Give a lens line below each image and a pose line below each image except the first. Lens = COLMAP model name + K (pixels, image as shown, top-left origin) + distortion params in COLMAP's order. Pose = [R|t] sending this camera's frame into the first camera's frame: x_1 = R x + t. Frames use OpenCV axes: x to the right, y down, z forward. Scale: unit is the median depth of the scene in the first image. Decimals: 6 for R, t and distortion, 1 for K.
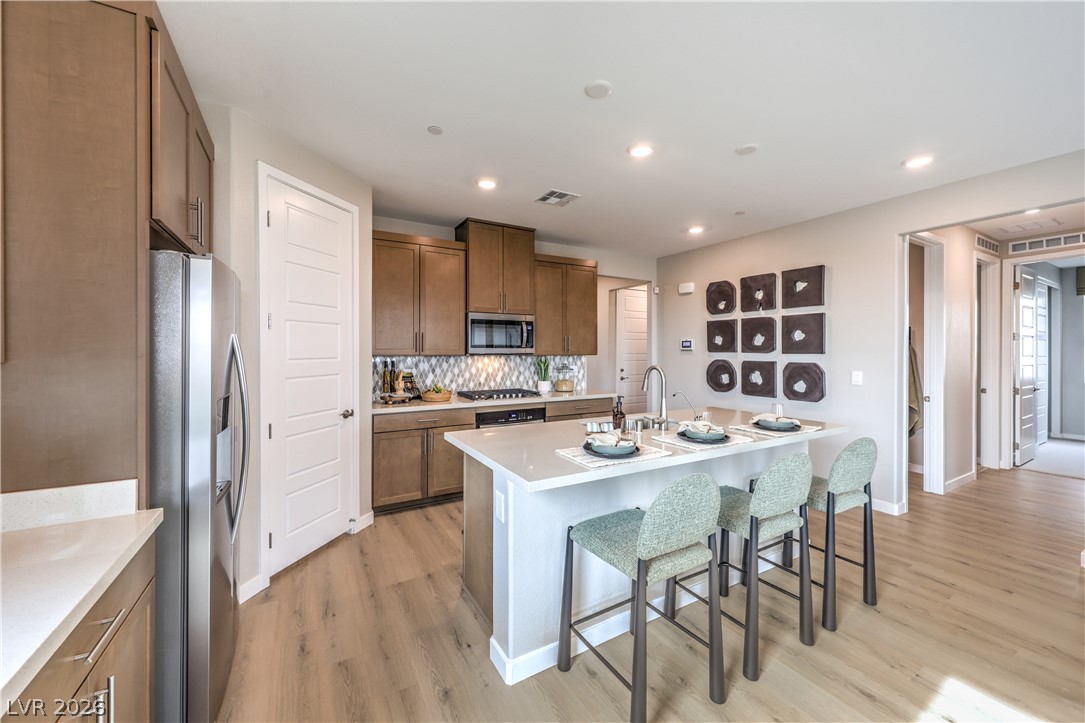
lens RADIAL K [[414.9, 0, 545.5], [0, 414.9, 352.7], [0, 0, 1]] dist [0.002103, -0.000493]
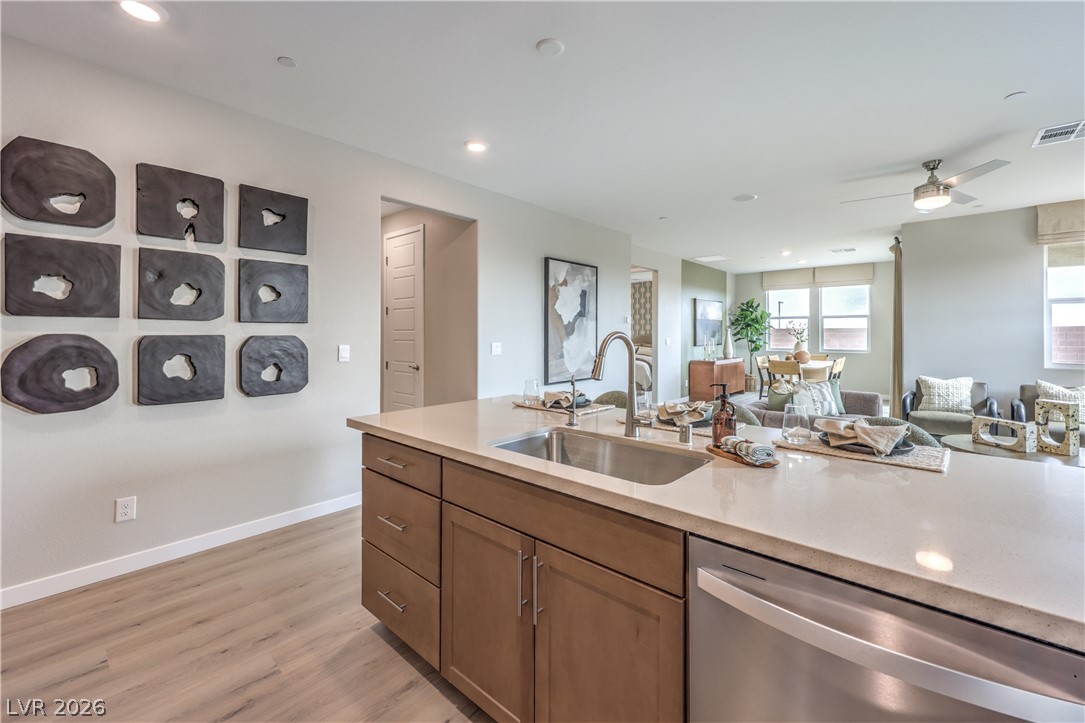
lens RADIAL K [[438.8, 0, 546.2], [0, 438.8, 336.8], [0, 0, 1]] dist [-0.000730, -0.000371]
pose [[-0.306271, -0.007120, 0.951918, -0.161106], [0.006483, 0.999933, 0.009565, 0.019946], [-0.951922, 0.009101, -0.306204, 0.760719]]
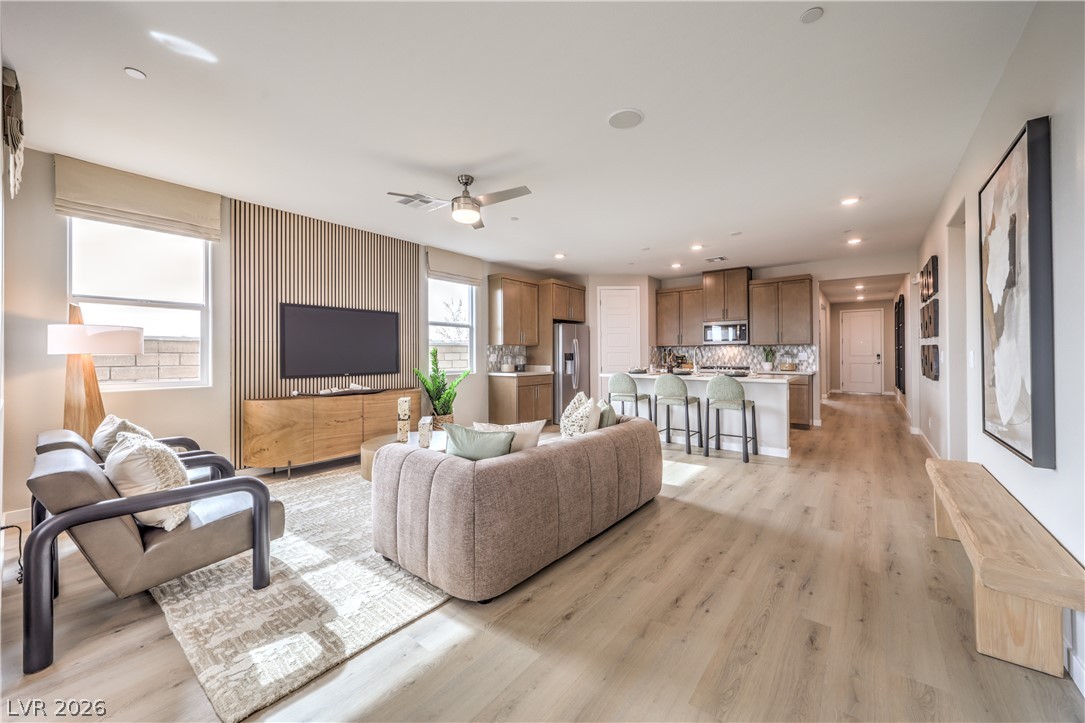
lens RADIAL K [[414.9, 0, 540.9], [0, 414.9, 354.1], [0, 0, 1]] dist [0.002103, -0.000493]
pose [[0.357776, -0.004924, -0.933794, 1.189763], [-0.001412, 0.999982, -0.005814, 0.052231], [0.933806, 0.003399, 0.357763, -0.318299]]
